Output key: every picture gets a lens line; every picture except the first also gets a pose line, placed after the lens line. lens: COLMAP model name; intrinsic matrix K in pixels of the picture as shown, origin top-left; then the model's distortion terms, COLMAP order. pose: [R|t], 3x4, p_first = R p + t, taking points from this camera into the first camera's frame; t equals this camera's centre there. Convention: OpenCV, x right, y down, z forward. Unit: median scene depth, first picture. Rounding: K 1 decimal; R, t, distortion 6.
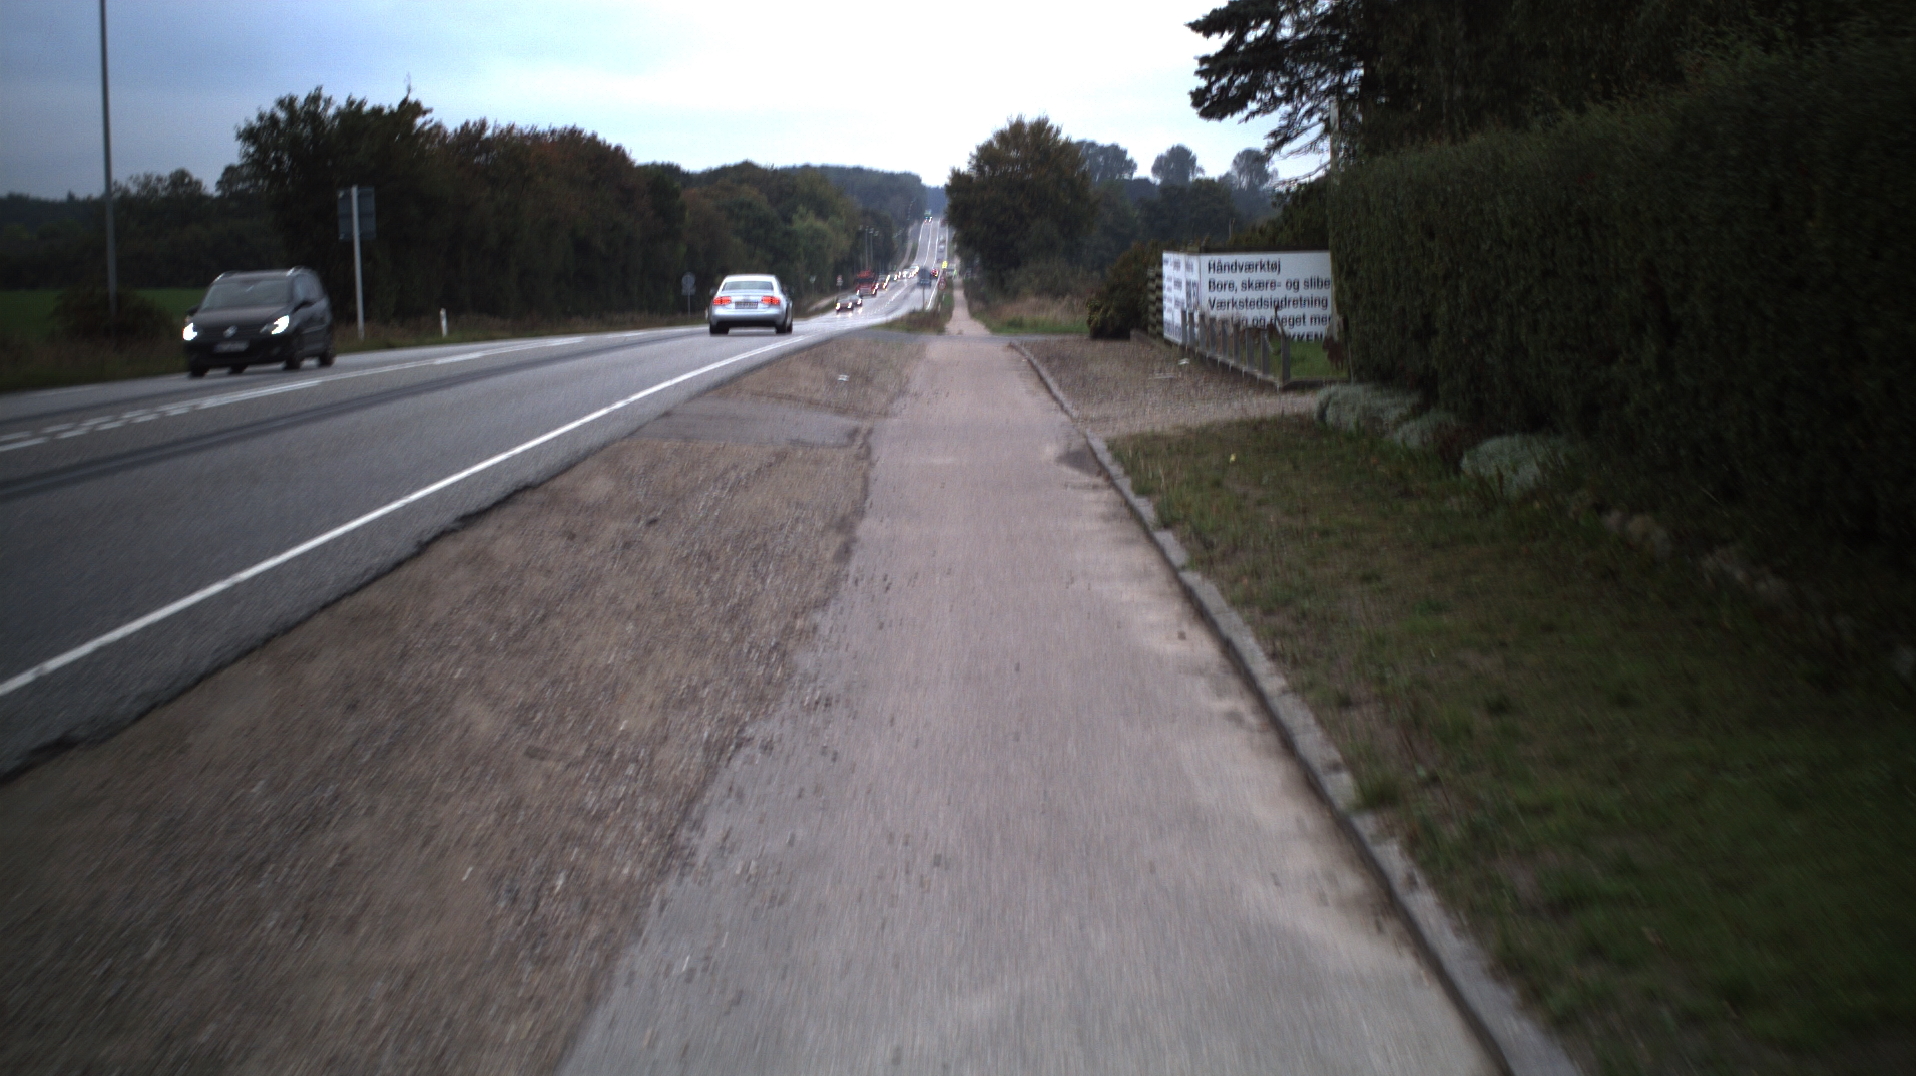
lens RADIAL K [[3591.6, 0, 953.2], [0, 3591.6, 547.0], [0, 0, 1]] dist [-0.214390, 0.000000]
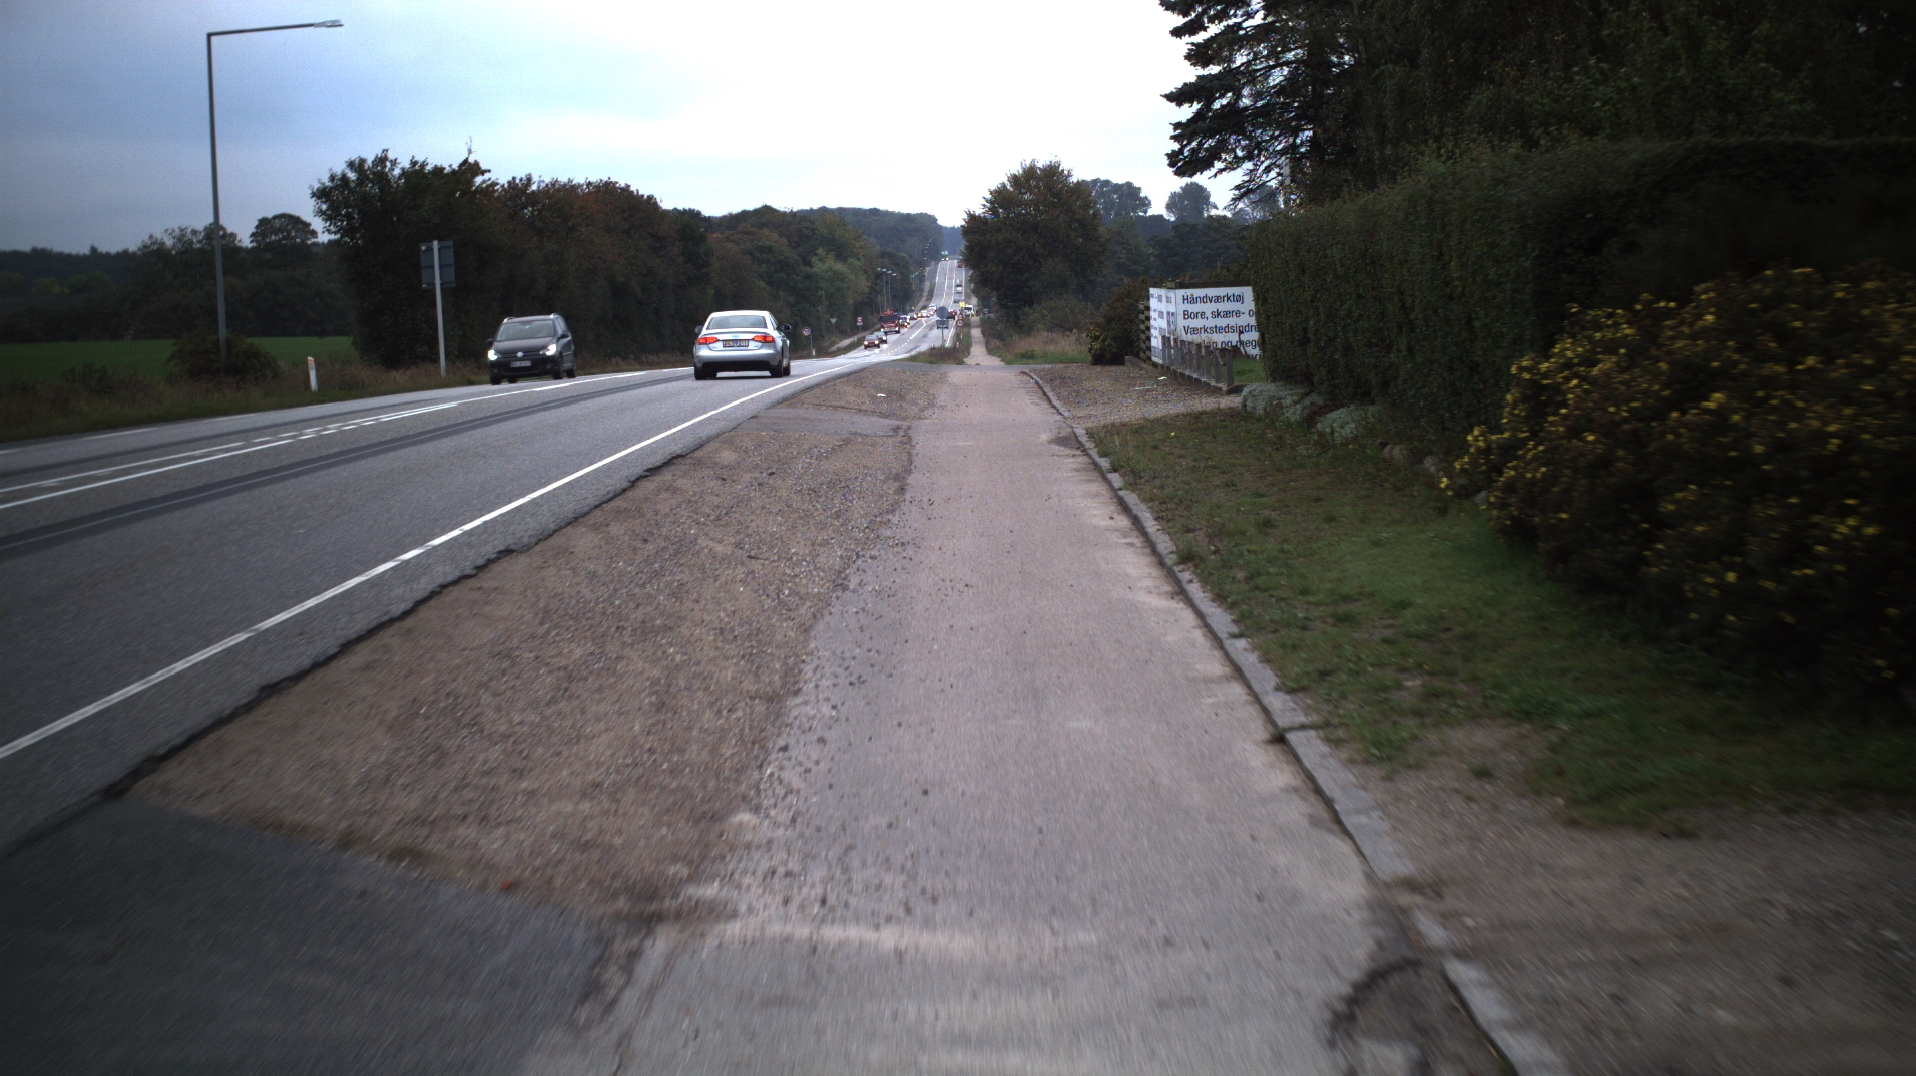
lens RADIAL K [[4050.8, 0, 950.5], [0, 4050.8, 527.5], [0, 0, 1]] dist [-0.247722, 0.000000]
pose [[0.999856, -0.015955, -0.005828, 0.000104], [0.015809, 0.999582, -0.024196, 0.028695], [0.006212, 0.024100, 0.999690, -0.341205]]
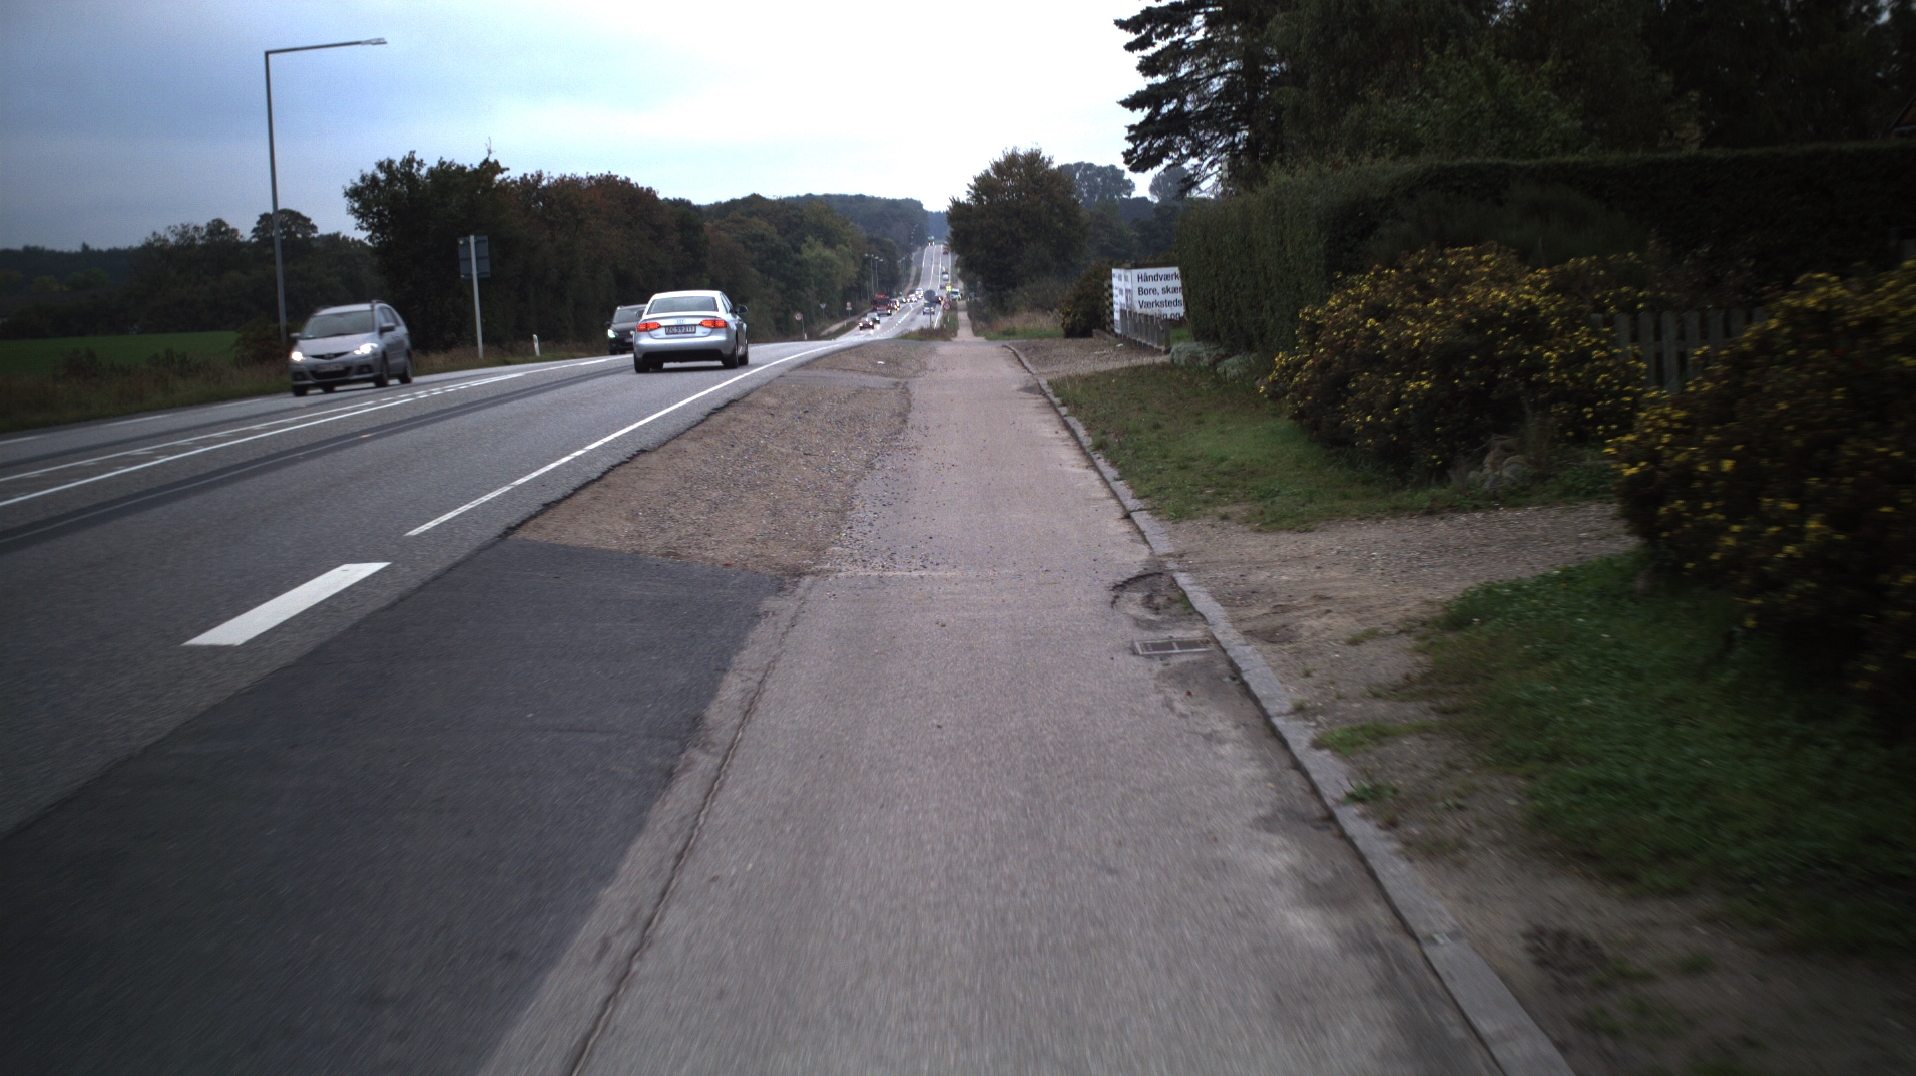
lens RADIAL K [[4638.2, 0, 957.4], [0, 4638.2, 541.6], [0, 0, 1]] dist [-0.264233, 0.000000]
pose [[0.999524, -0.030798, -0.001997, 0.001432], [0.030737, 0.999200, -0.025604, 0.066661], [0.002784, 0.025531, 0.999670, -0.780204]]
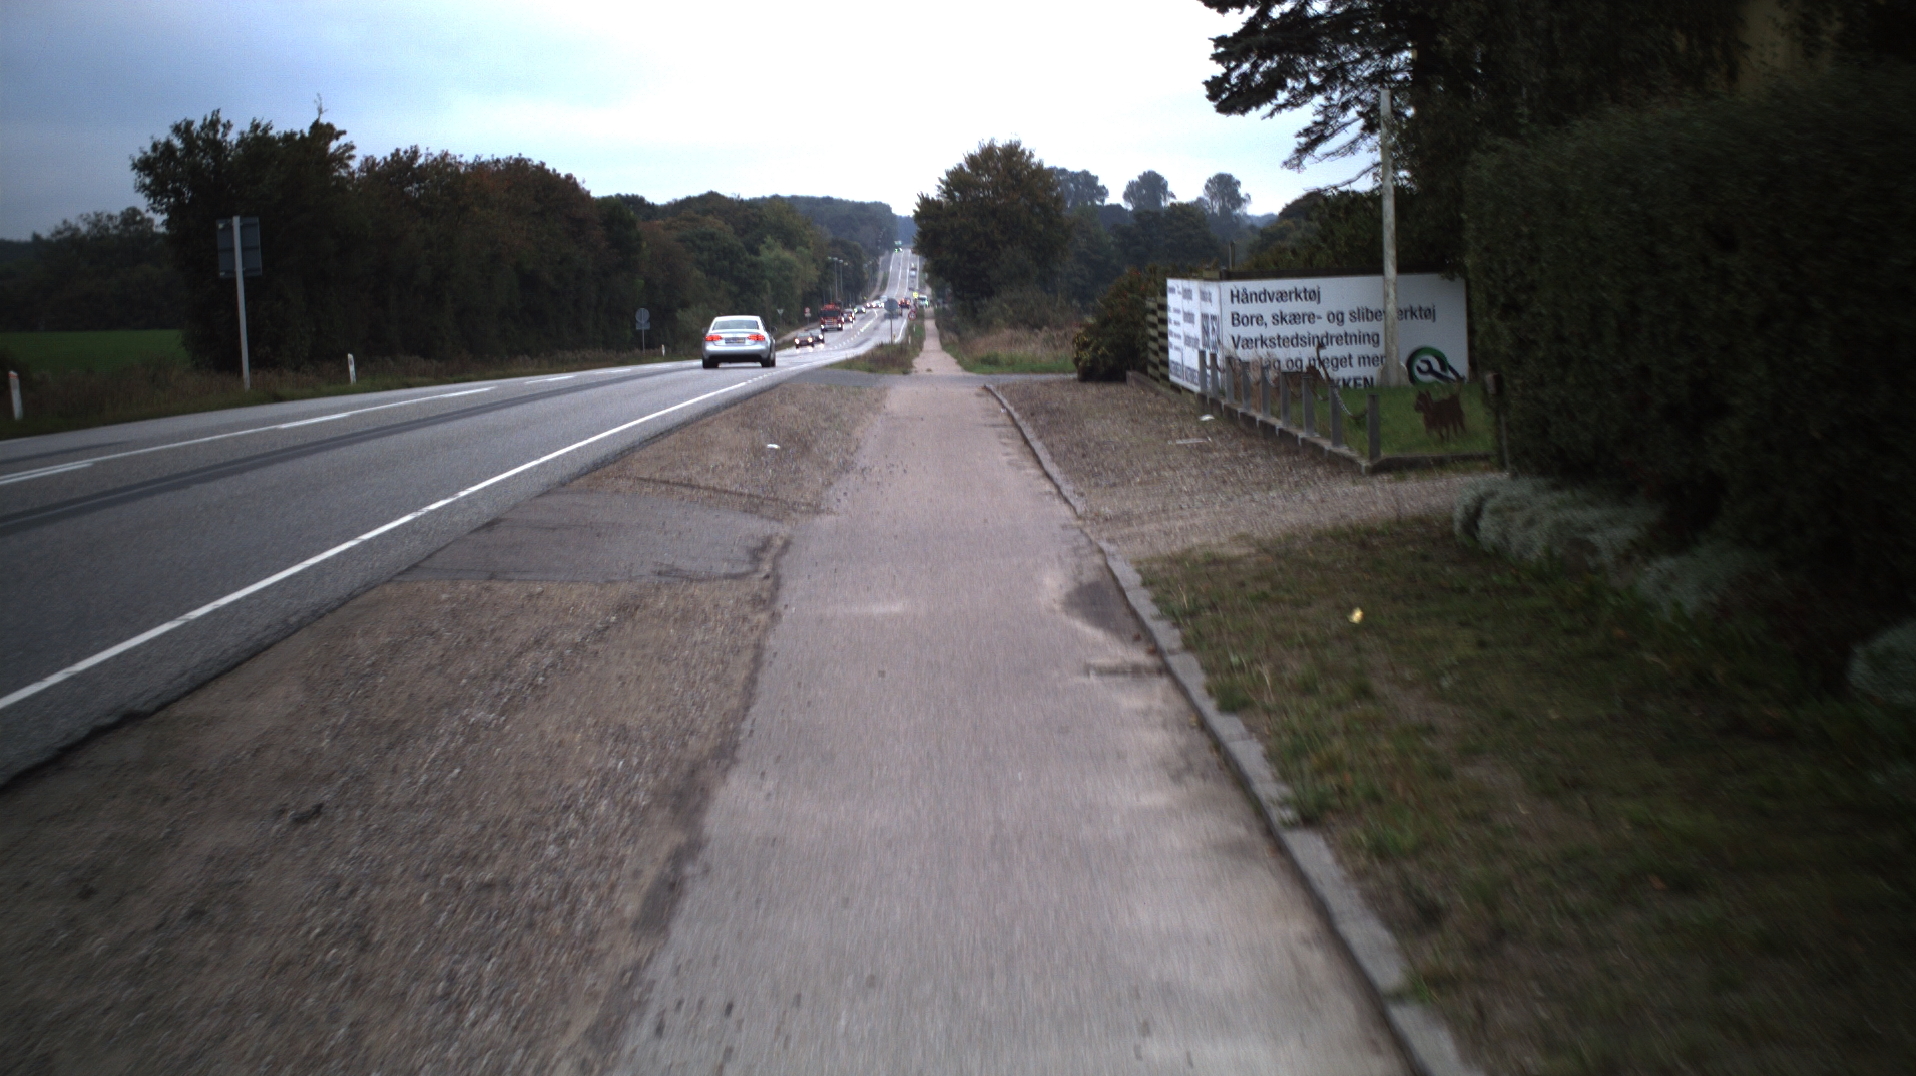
lens RADIAL K [[3226.6, 0, 970.6], [0, 3226.6, 543.6], [0, 0, 1]] dist [-0.191912, 0.000000]
pose [[0.999836, -0.013905, 0.011576, 0.003558], [0.013914, 0.999903, -0.000646, -0.022471], [-0.011566, 0.000807, 0.999933, 0.271427]]
